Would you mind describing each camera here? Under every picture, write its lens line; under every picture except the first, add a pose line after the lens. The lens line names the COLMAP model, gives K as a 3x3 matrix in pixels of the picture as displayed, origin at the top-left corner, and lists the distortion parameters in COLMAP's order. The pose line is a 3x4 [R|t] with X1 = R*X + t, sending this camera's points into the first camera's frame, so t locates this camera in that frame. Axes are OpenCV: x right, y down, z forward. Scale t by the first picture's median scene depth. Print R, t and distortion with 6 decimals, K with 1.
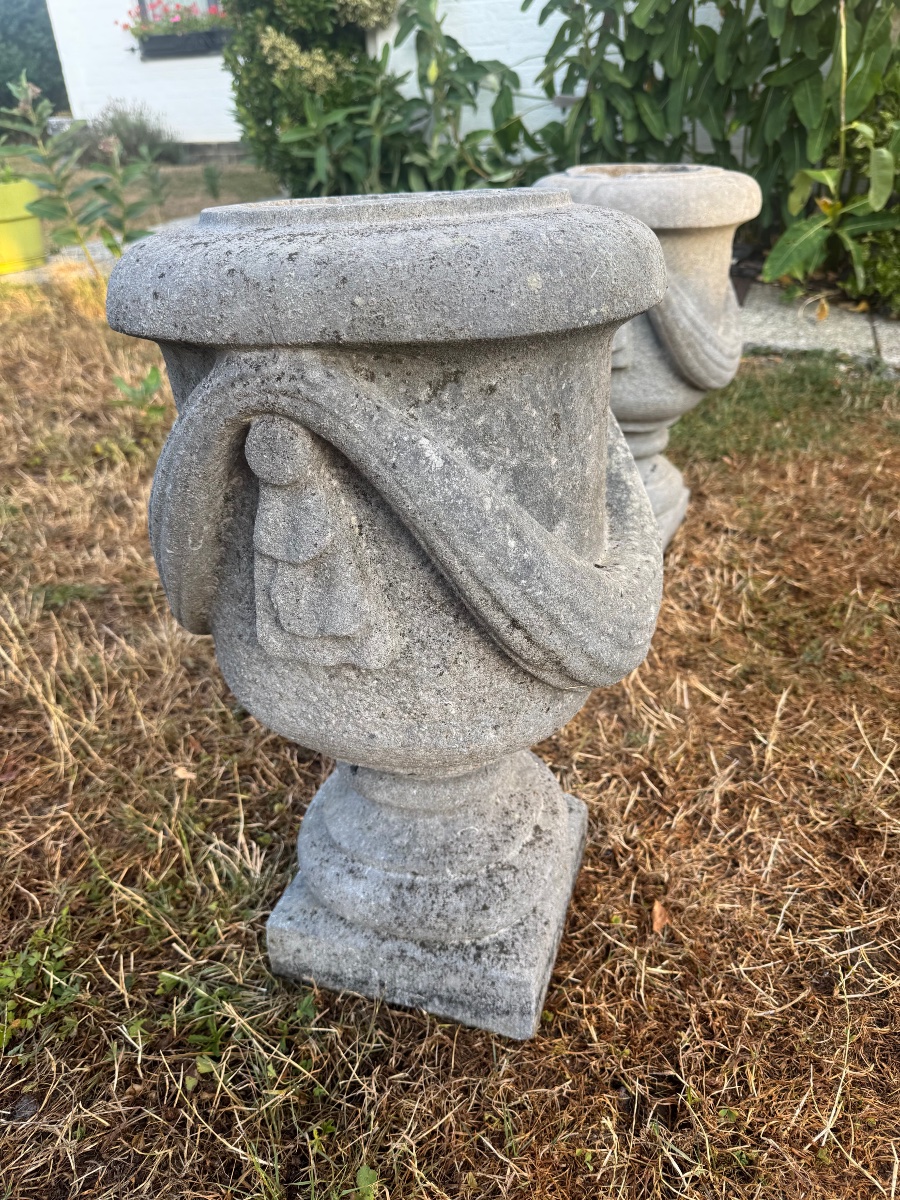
lens RADIAL K [[870.1, 0, 447.3], [0, 870.1, 608.4], [0, 0, 1]] dist [-0.032170, 0.013589]
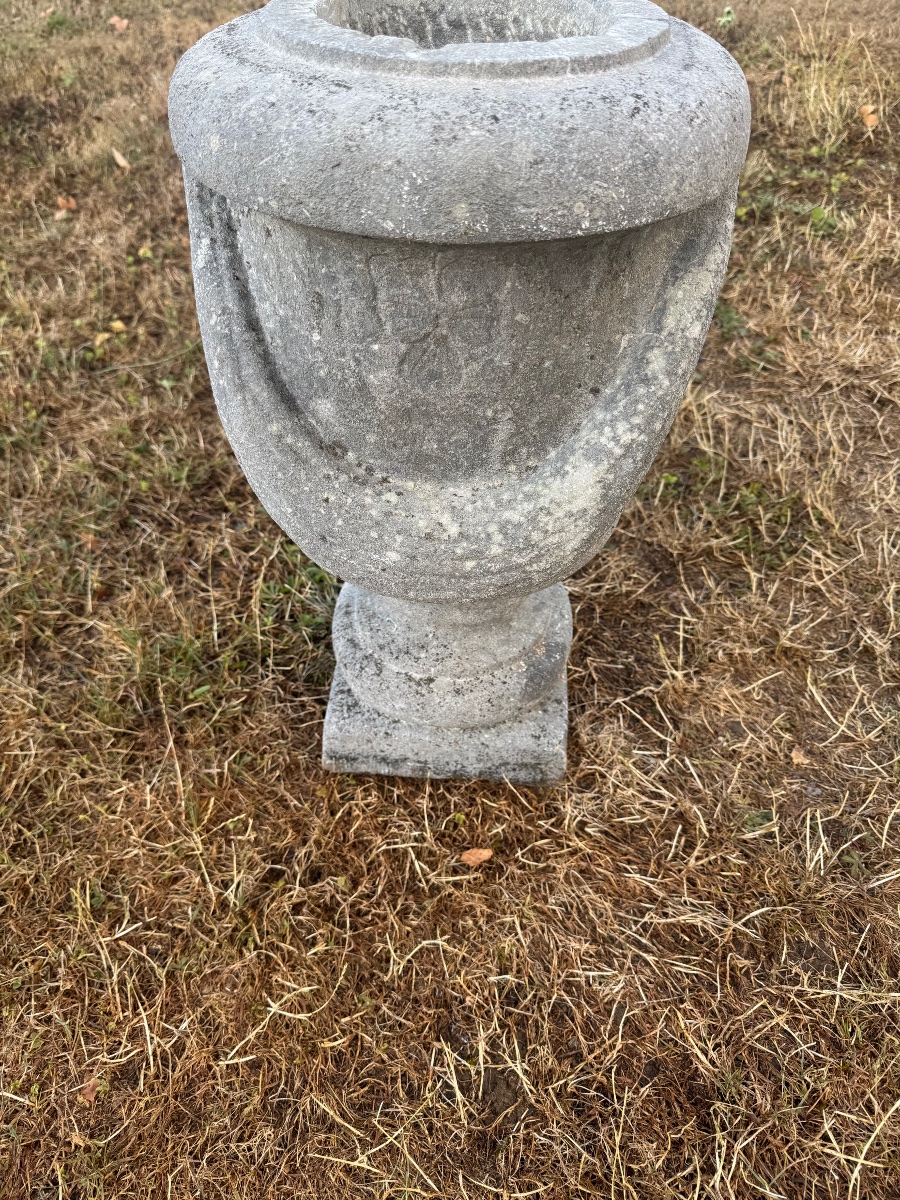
lens RADIAL K [[850.1, 0, 443.4], [0, 850.1, 603.4], [0, 0, 1]] dist [0.084284, -0.148055]
pose [[0.242837, 0.727386, -0.641825, 0.719516], [-0.460963, 0.668684, 0.583417, -0.433870], [0.853547, 0.154182, 0.497679, 0.475406]]
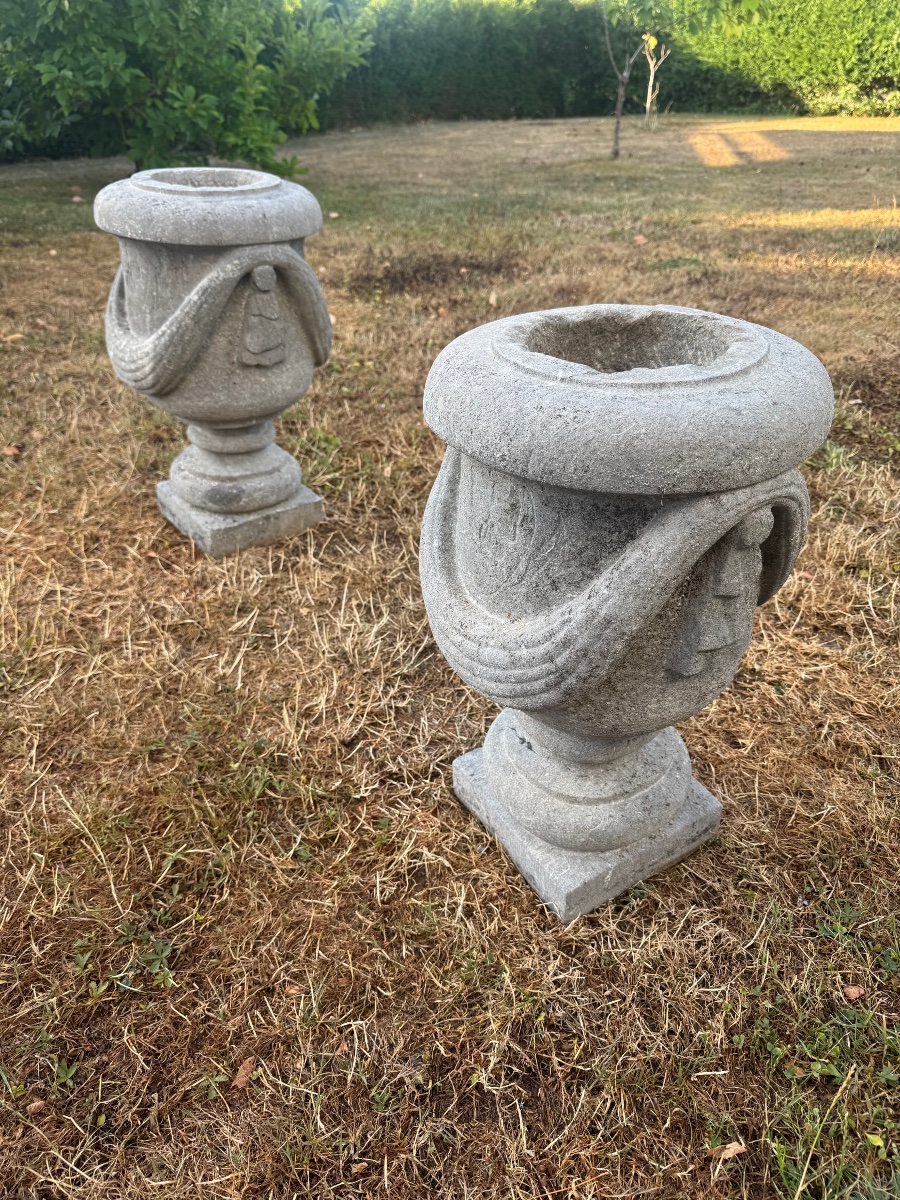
lens RADIAL K [[859.1, 0, 450.0], [0, 859.1, 600.0], [0, 0, 1]] dist [-0.001336, -0.009108]
pose [[-0.548885, 0.487683, -0.678889, 1.383966], [-0.398889, 0.560914, 0.725440, -1.422608], [0.734583, 0.668985, -0.113346, 1.981971]]
